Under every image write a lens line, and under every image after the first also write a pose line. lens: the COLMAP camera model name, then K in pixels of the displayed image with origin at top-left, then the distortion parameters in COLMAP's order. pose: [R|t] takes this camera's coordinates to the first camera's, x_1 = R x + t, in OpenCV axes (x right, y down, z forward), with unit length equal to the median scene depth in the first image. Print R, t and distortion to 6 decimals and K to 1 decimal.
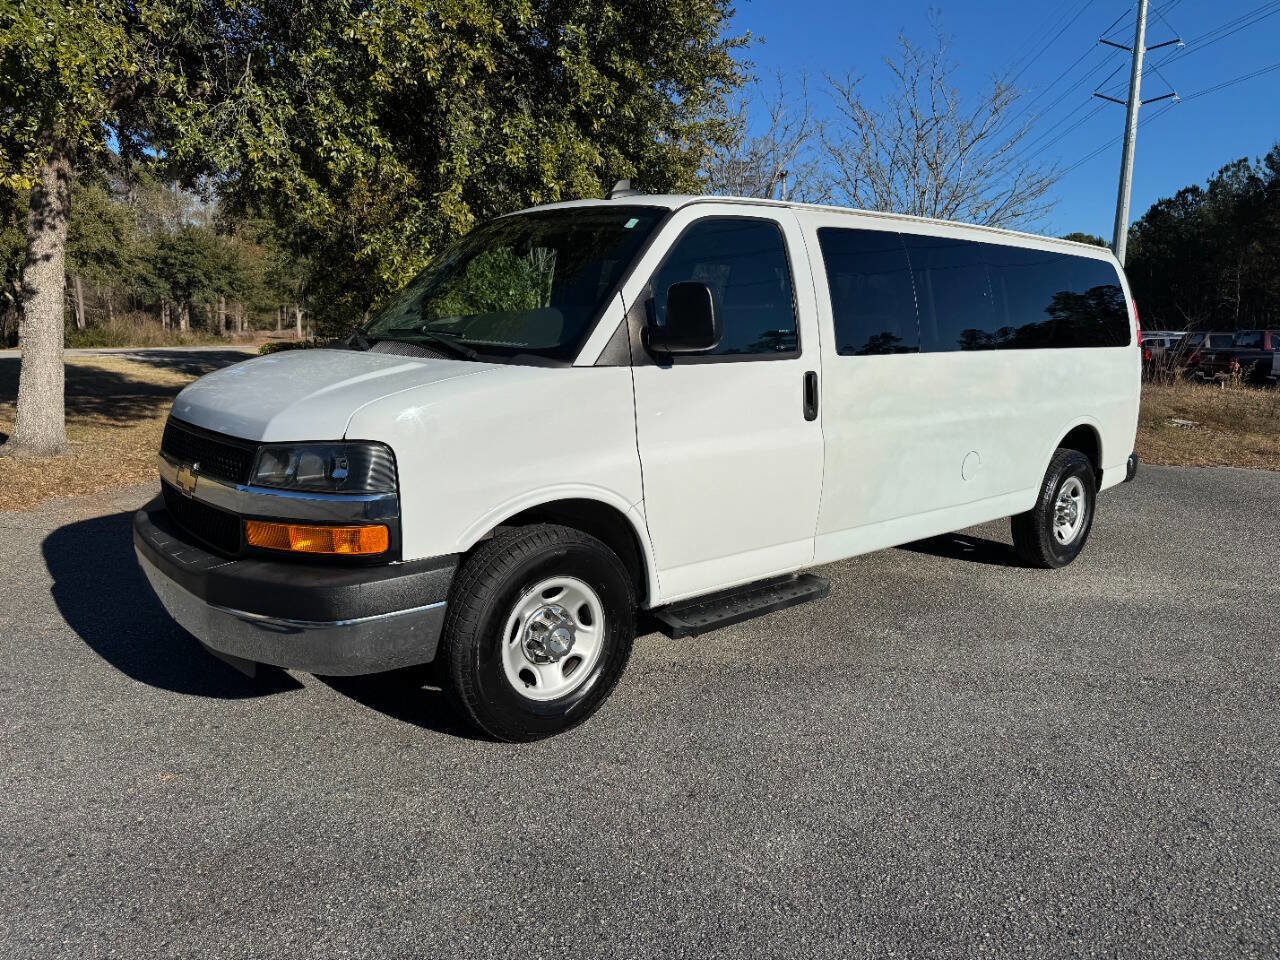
lens RADIAL K [[932.3, 0, 688.6], [0, 932.3, 486.9], [0, 0, 1]] dist [-0.035184, -0.004794]
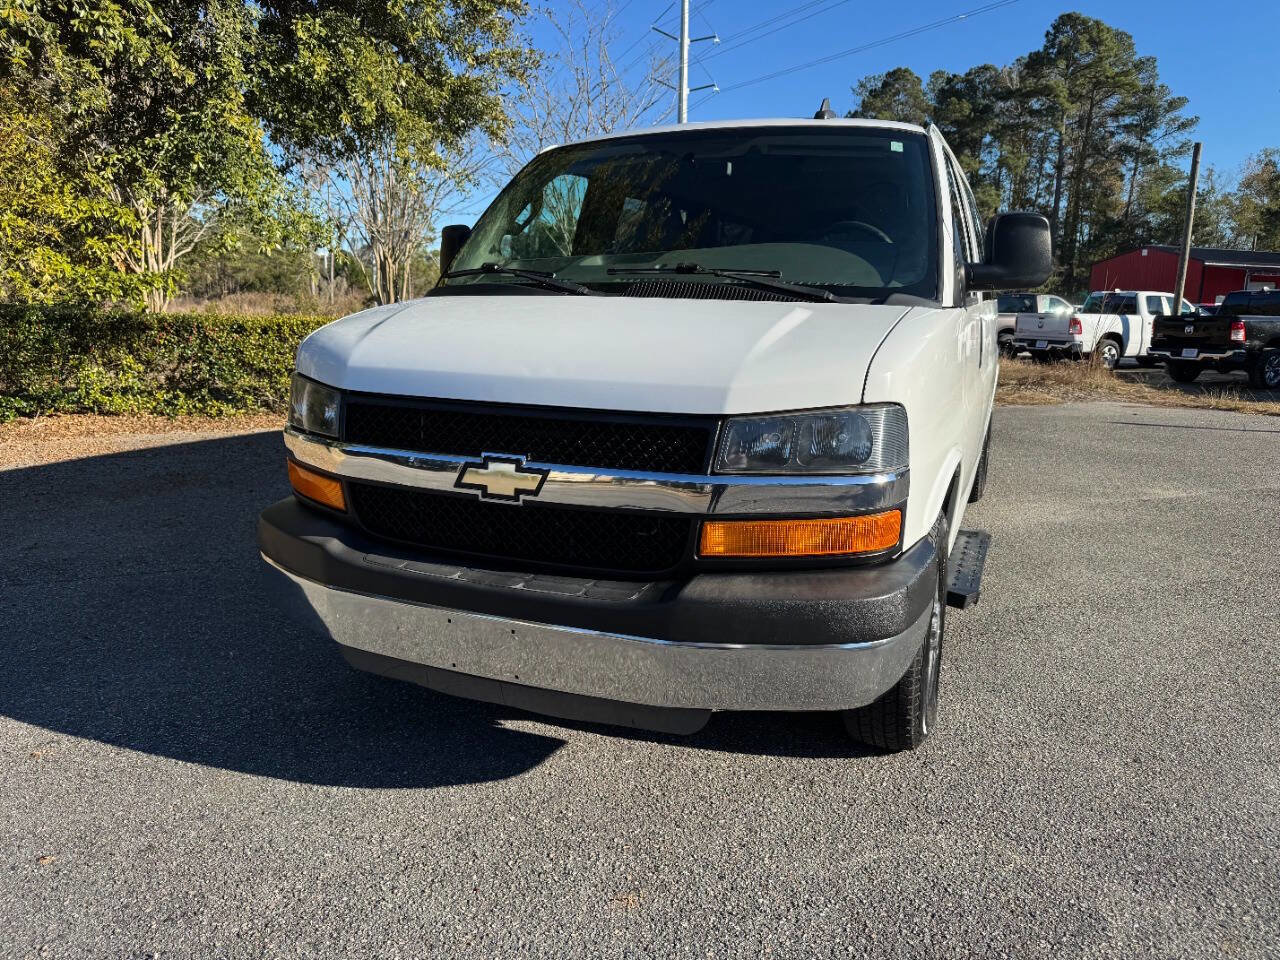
lens RADIAL K [[895.5, 0, 661.4], [0, 895.5, 482.8], [0, 0, 1]] dist [0.013985, -0.010441]
pose [[0.913799, -0.082964, 0.397602, -0.644182], [0.067959, 0.996347, 0.051711, -0.025918], [-0.400440, -0.020233, 0.916100, 0.312328]]
